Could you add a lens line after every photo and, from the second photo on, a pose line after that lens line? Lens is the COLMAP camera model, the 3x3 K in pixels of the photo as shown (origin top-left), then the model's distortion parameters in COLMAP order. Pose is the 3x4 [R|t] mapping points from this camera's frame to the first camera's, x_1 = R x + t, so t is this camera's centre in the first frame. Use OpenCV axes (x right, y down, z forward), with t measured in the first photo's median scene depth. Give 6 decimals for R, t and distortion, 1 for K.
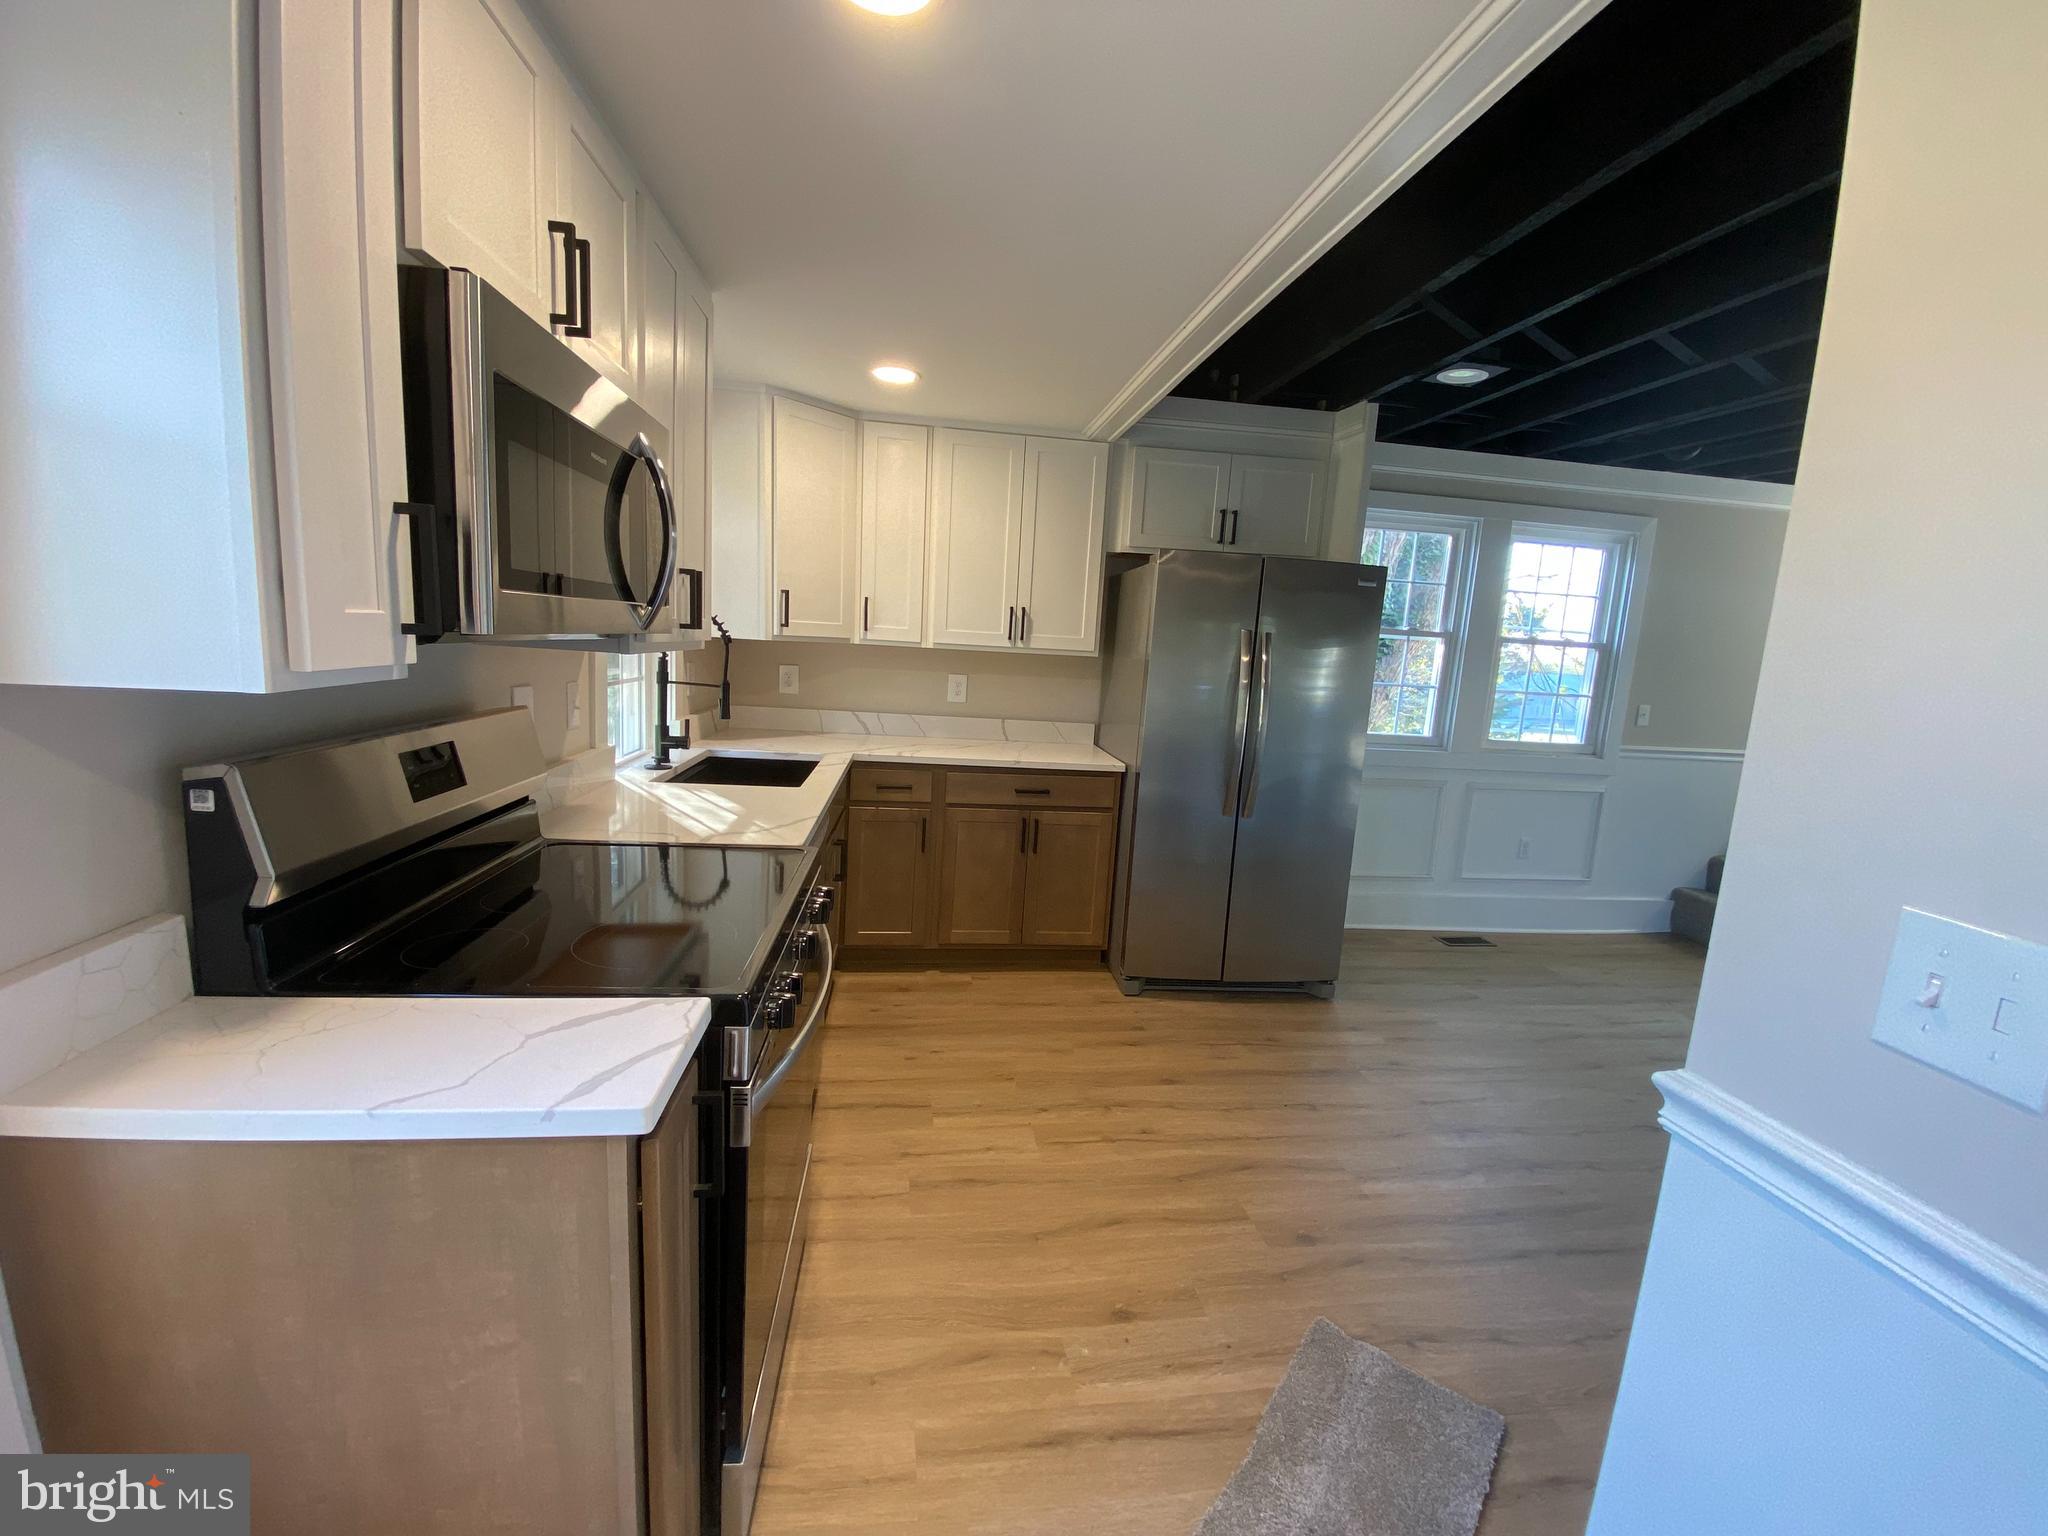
lens RADIAL K [[835.6, 0, 1007.7], [0, 835.6, 753.5], [0, 0, 1]] dist [-0.008141, -0.001928]
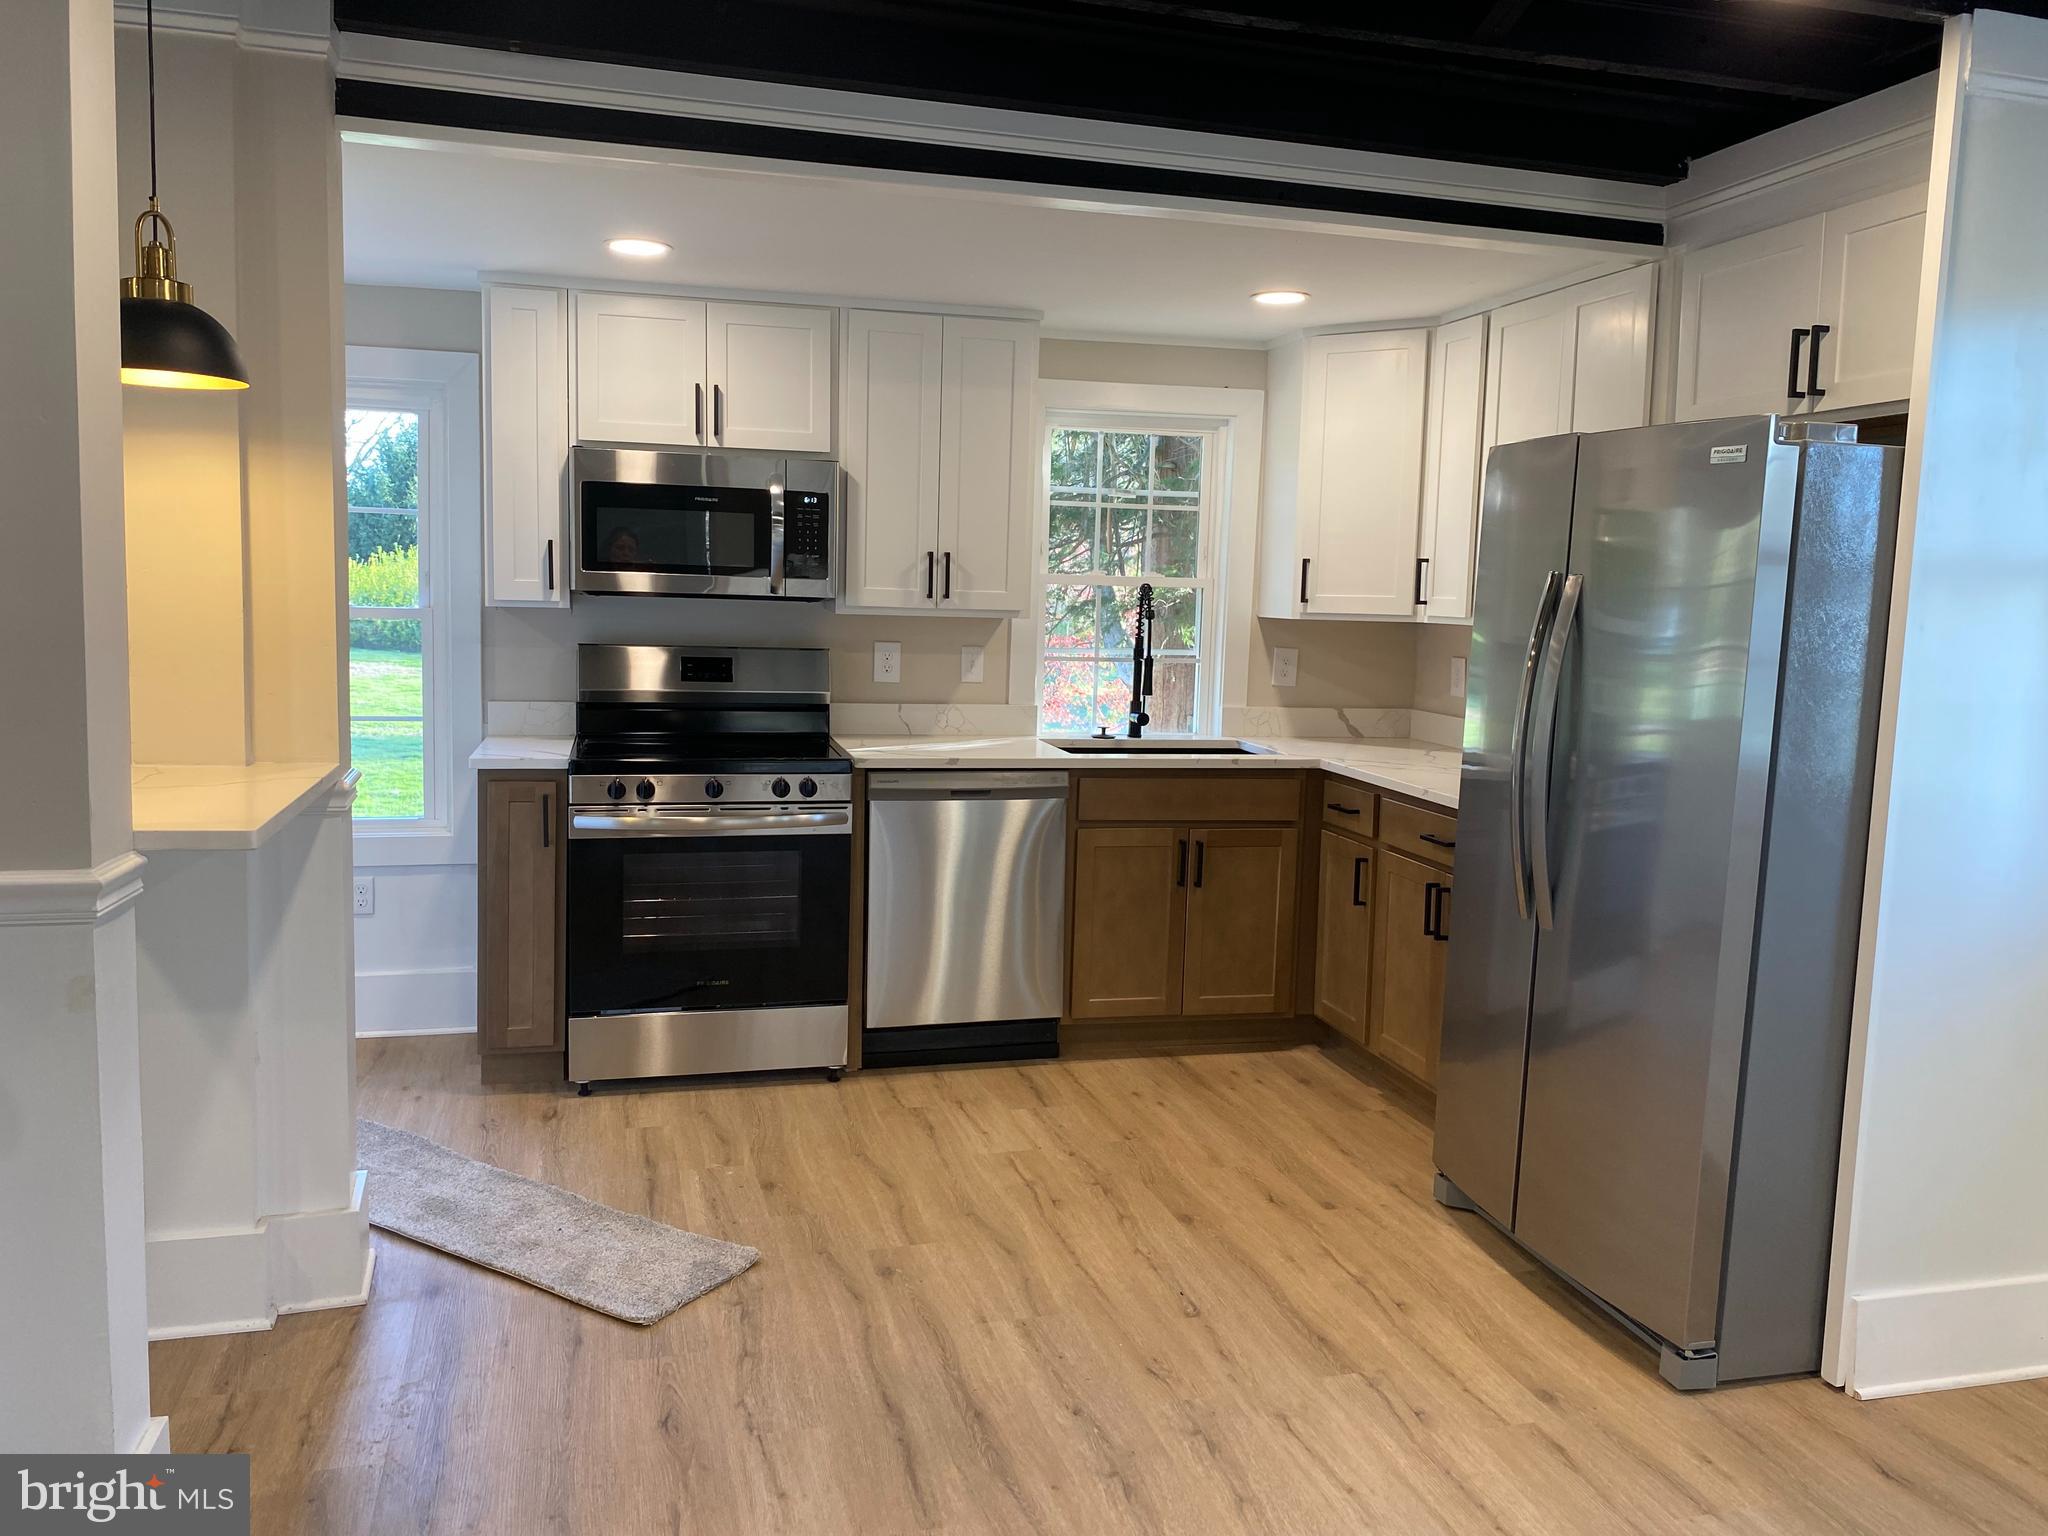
lens RADIAL K [[1547.3, 0, 1029.5], [0, 1547.3, 763.3], [0, 0, 1]] dist [0.000773, -0.017597]
pose [[0.142957, 0.066093, -0.987520, 1.468131], [-0.173609, 0.983972, 0.040723, -0.009478], [0.974384, 0.165621, 0.152140, 0.633799]]
